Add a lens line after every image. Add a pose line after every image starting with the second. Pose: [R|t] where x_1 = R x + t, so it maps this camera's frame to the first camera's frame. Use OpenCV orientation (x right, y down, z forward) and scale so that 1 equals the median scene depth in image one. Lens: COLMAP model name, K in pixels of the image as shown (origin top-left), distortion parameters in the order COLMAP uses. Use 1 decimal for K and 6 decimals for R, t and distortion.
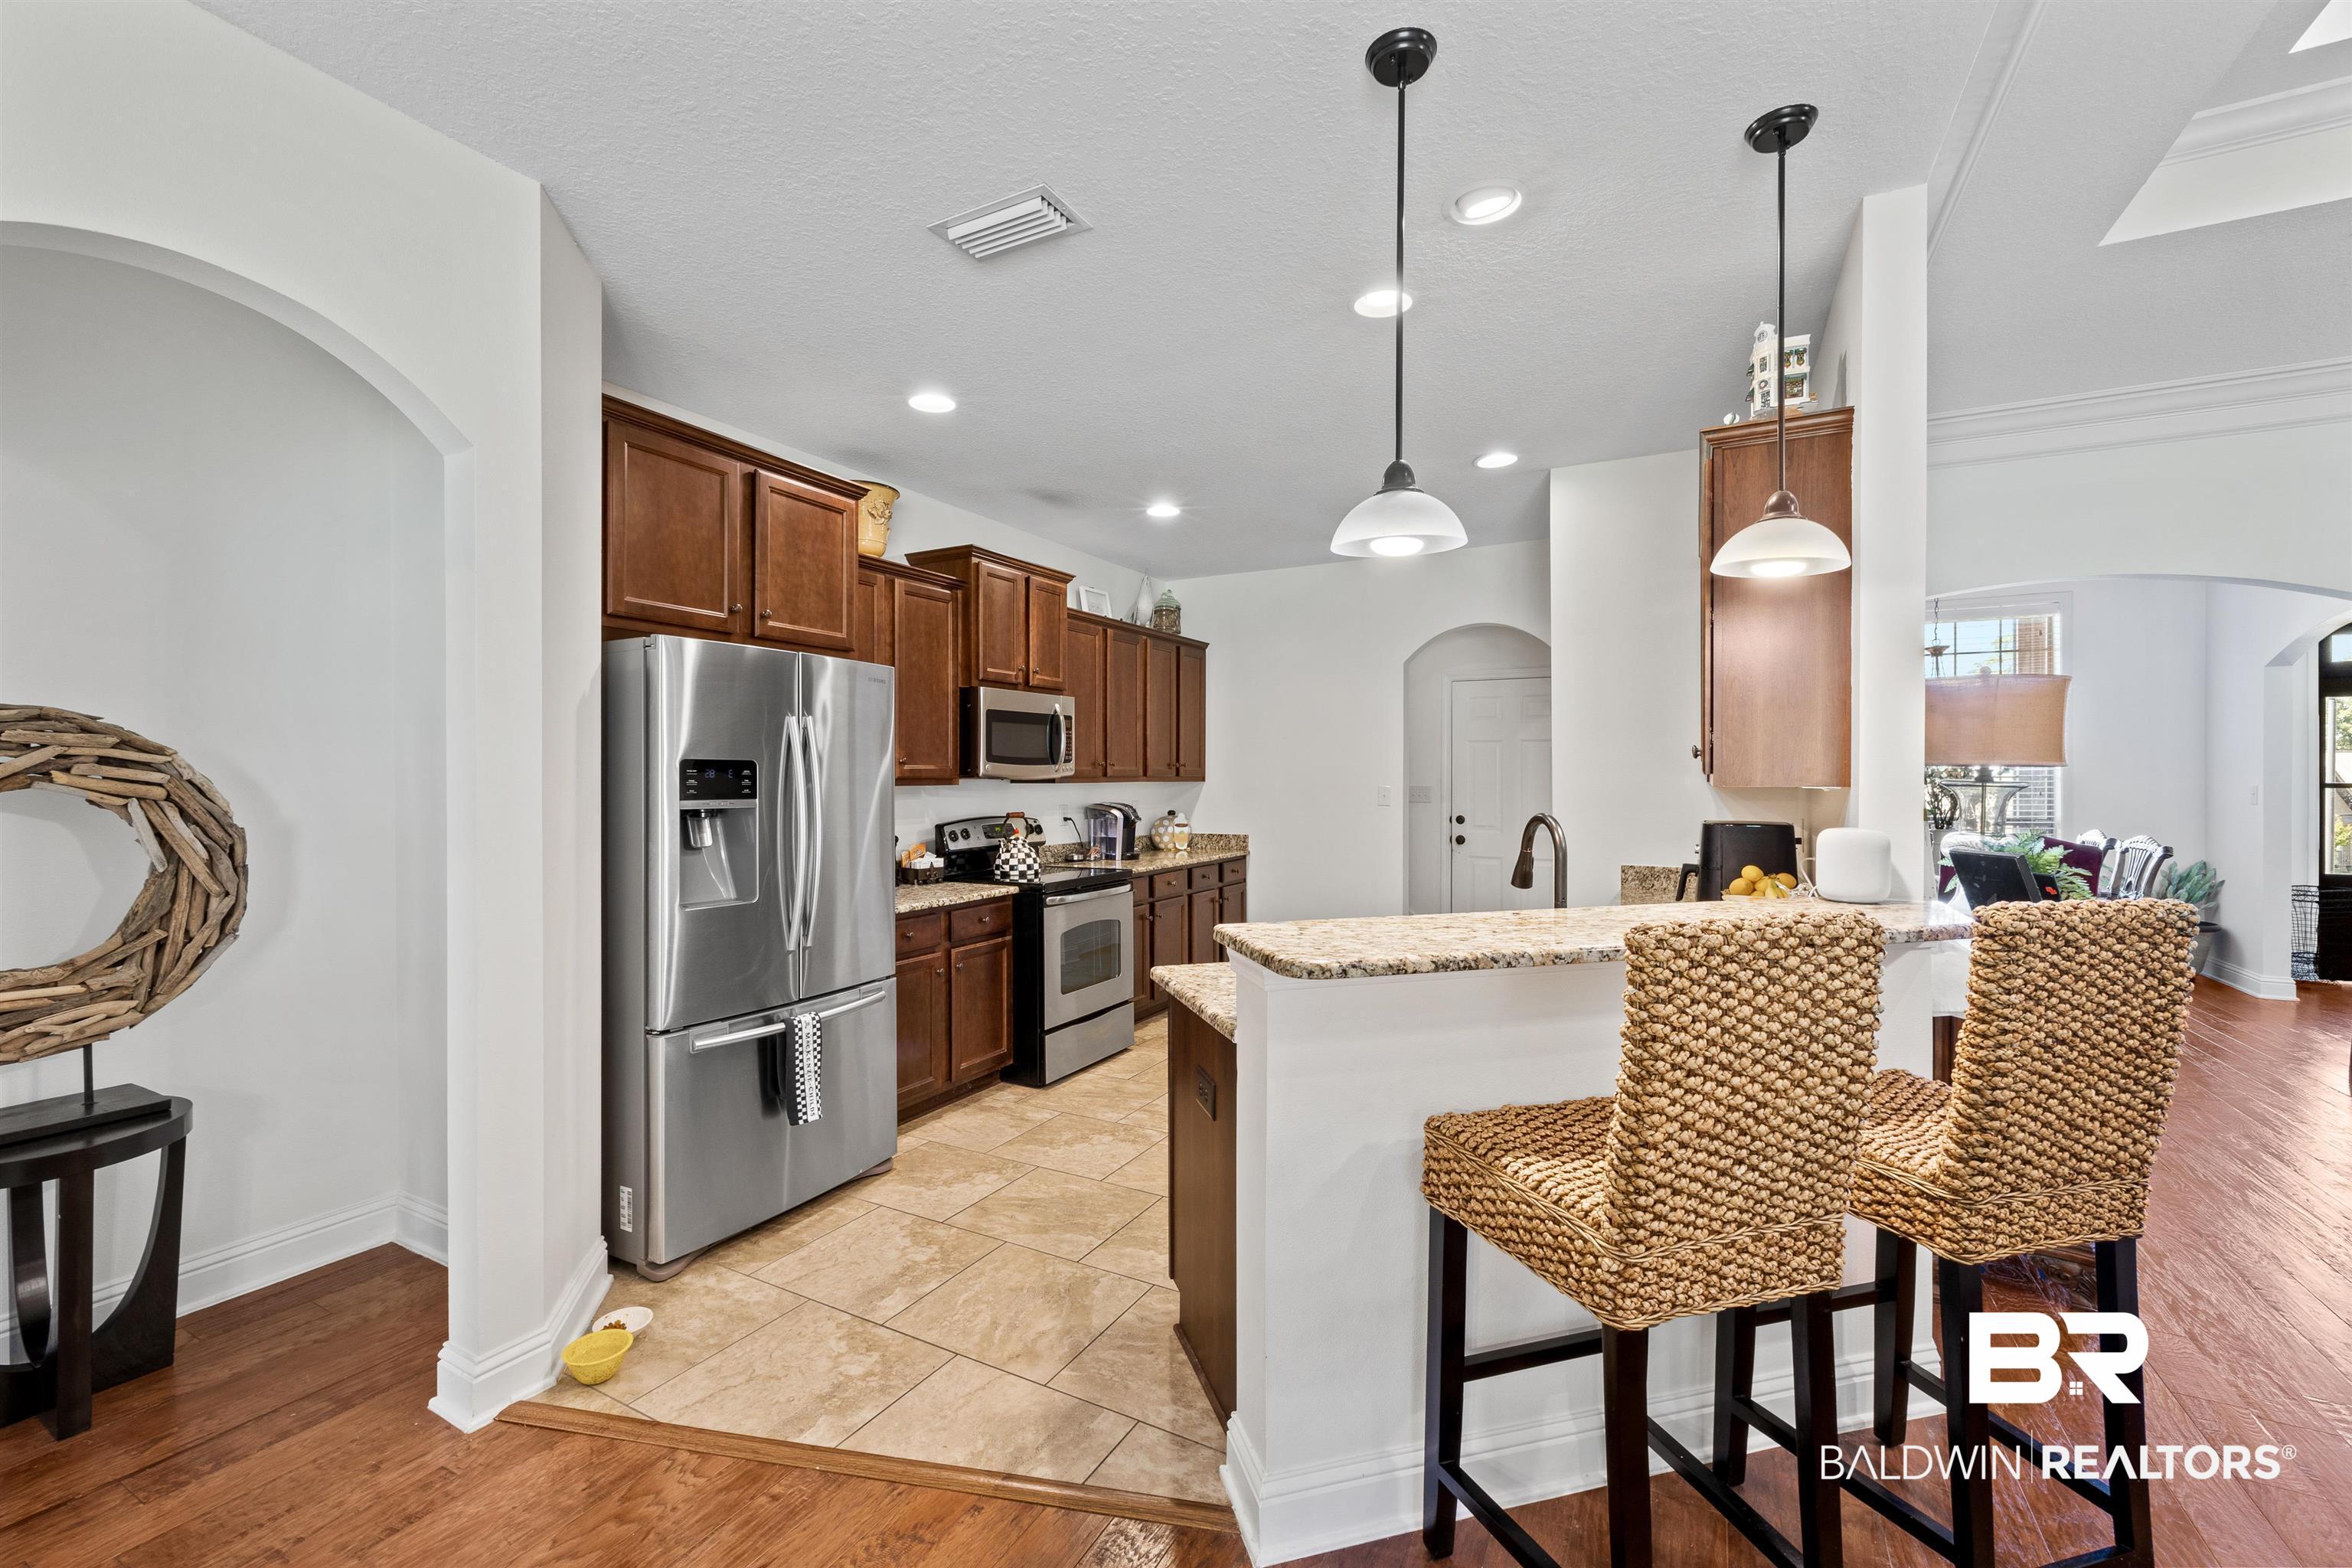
lens RADIAL K [[991.2, 0, 1172.9], [0, 991.2, 782.7], [0, 0, 1]] dist [0.001977, 0.000248]
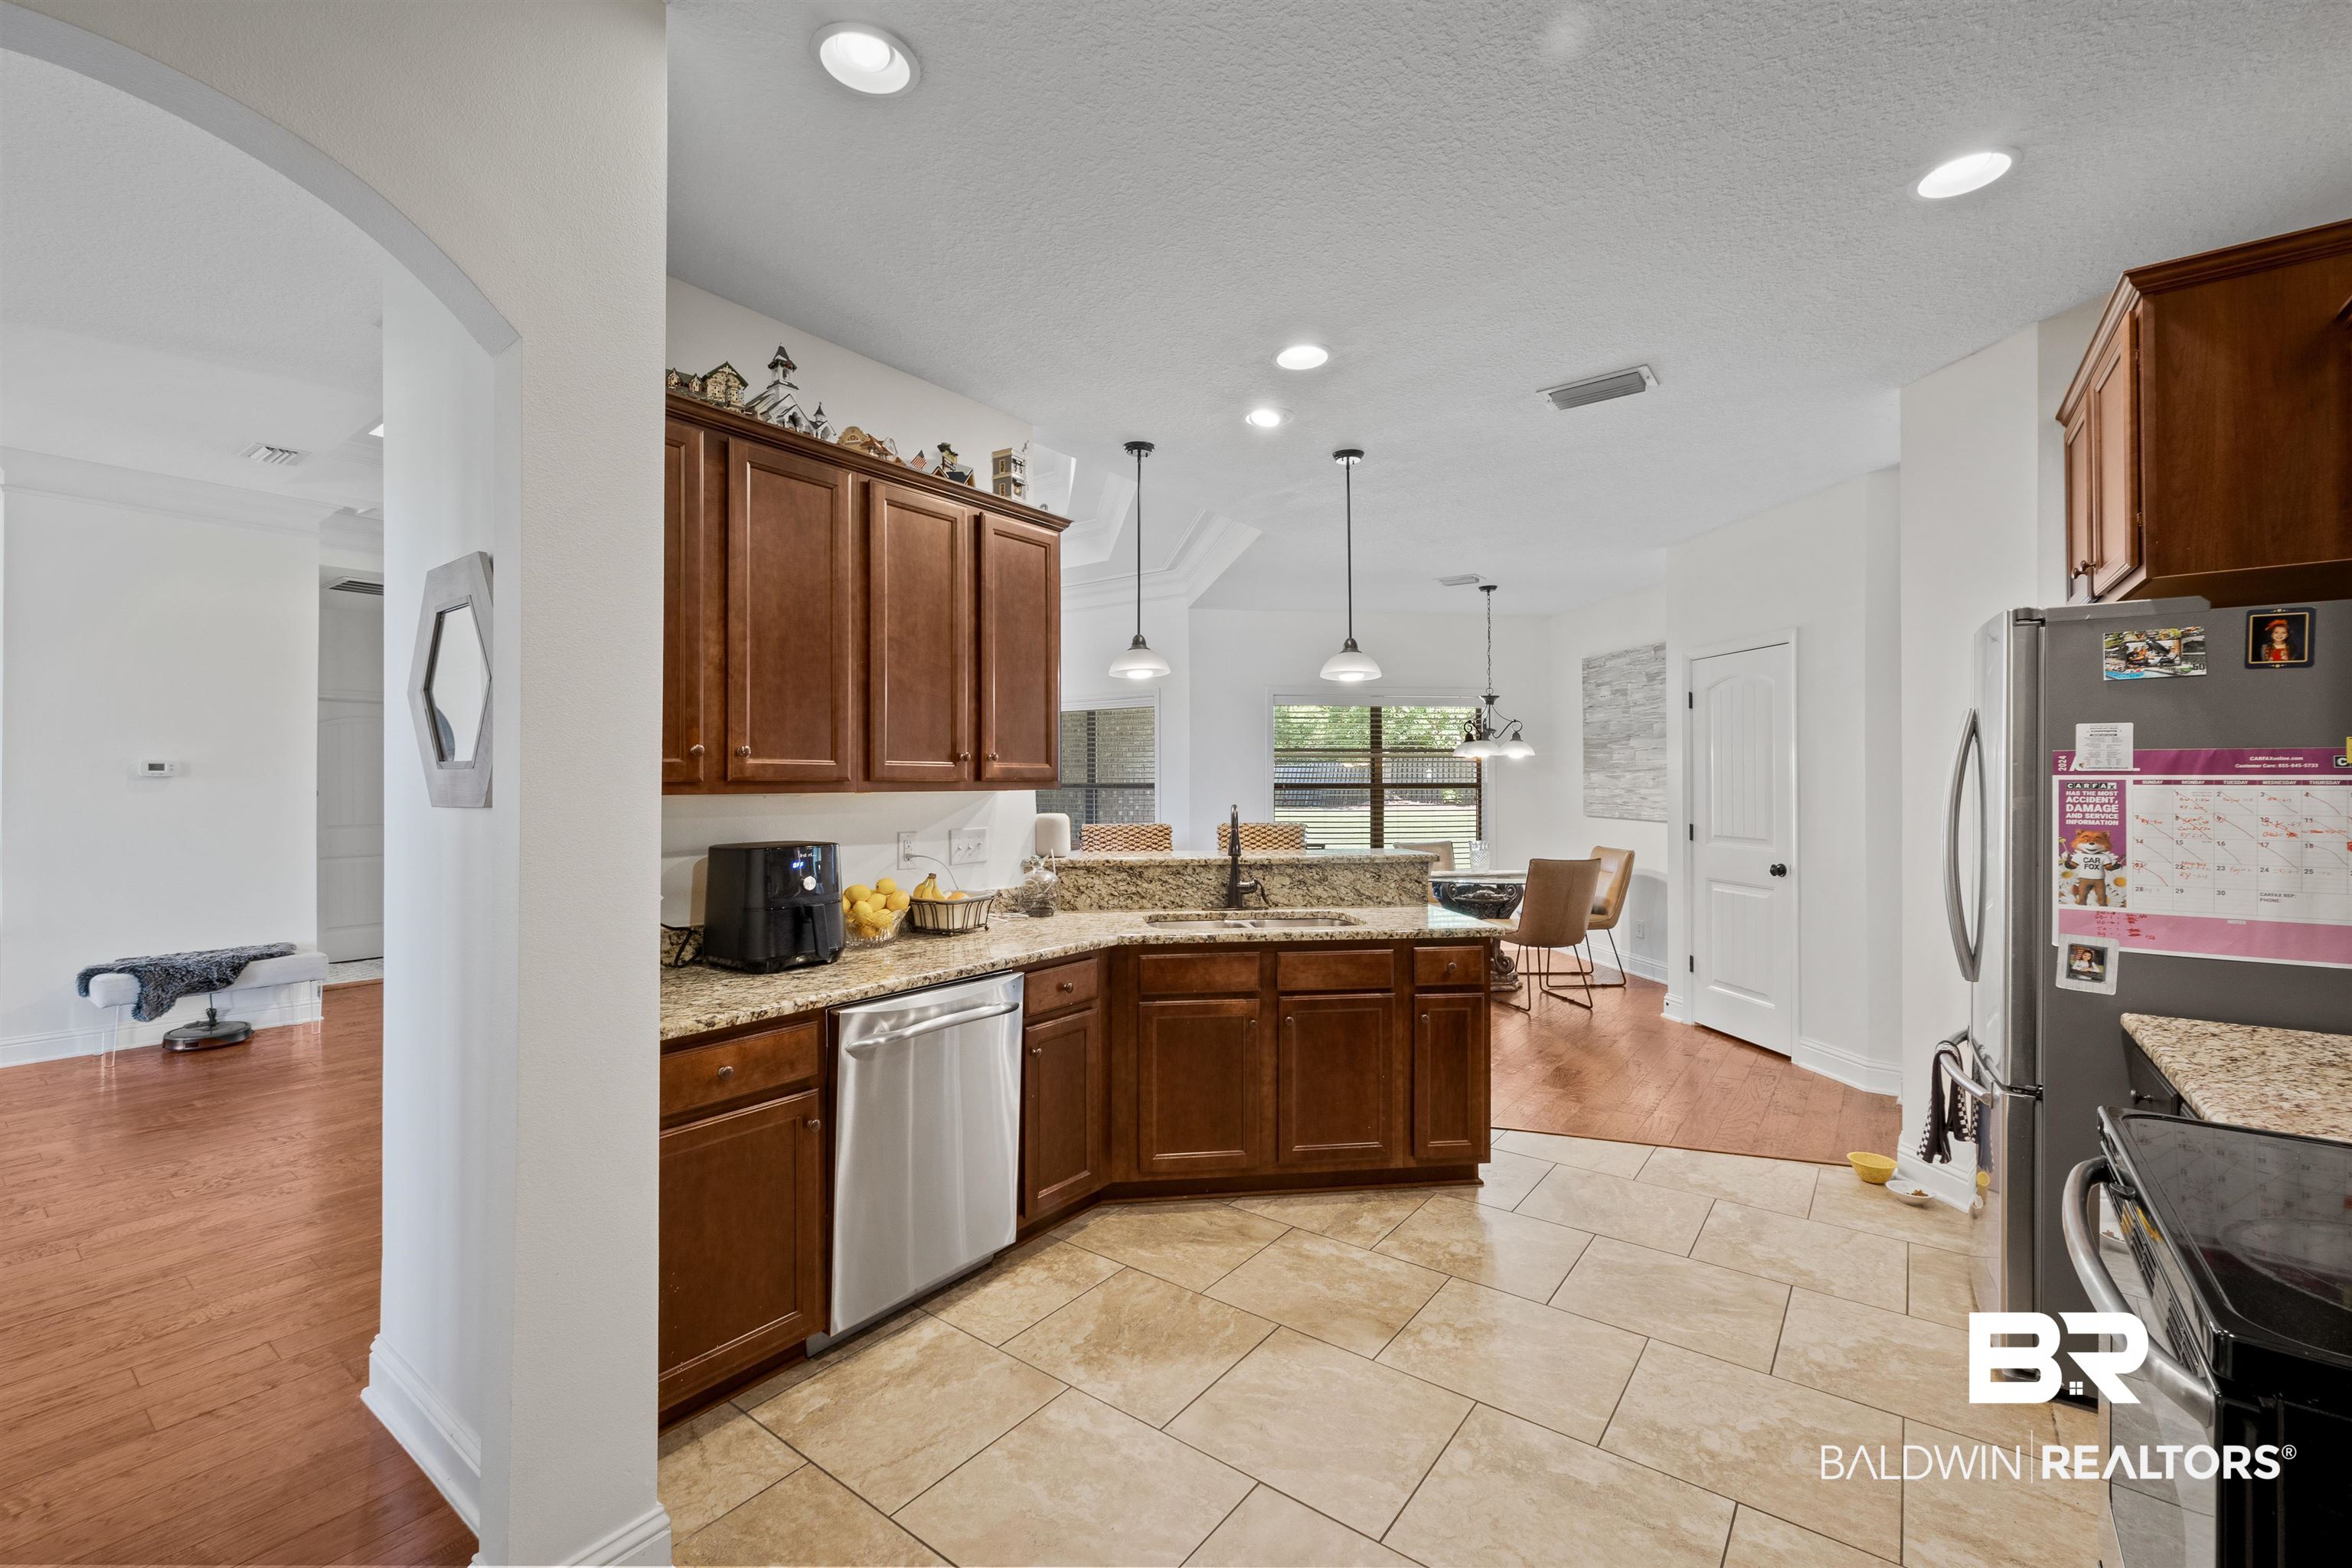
lens RADIAL K [[991.2, 0, 1173.6], [0, 991.2, 782.2], [0, 0, 1]] dist [0.001977, 0.000248]
pose [[-0.988032, 0.006553, 0.154112, 0.188905], [0.005747, 0.999967, -0.005673, -0.001930], [-0.154144, -0.004720, -0.988037, 2.166204]]
